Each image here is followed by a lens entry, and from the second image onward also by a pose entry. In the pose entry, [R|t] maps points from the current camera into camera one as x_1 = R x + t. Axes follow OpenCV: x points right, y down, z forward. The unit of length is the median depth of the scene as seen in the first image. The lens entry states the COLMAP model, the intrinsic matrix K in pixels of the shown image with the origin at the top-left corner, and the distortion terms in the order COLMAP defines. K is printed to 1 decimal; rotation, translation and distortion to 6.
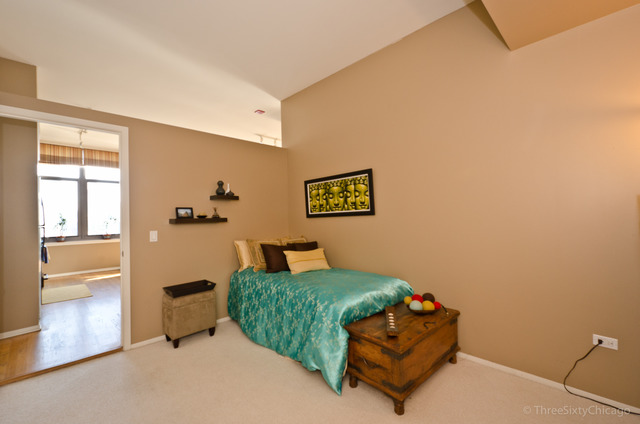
lens RADIAL K [[279.0, 0, 320.6], [0, 279.0, 212.2], [0, 0, 1]] dist [-0.002869, -0.010123]
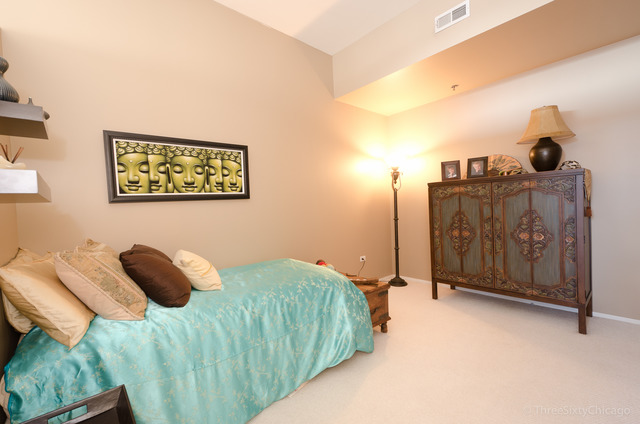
lens RADIAL K [[279.0, 0, 320.6], [0, 279.0, 210.6], [0, 0, 1]] dist [-0.002869, -0.010123]
pose [[0.036095, -0.022832, 0.999088, -0.631642], [-0.003518, 0.999730, 0.022973, 0.023798], [-0.999342, -0.004344, 0.036005, 0.672389]]
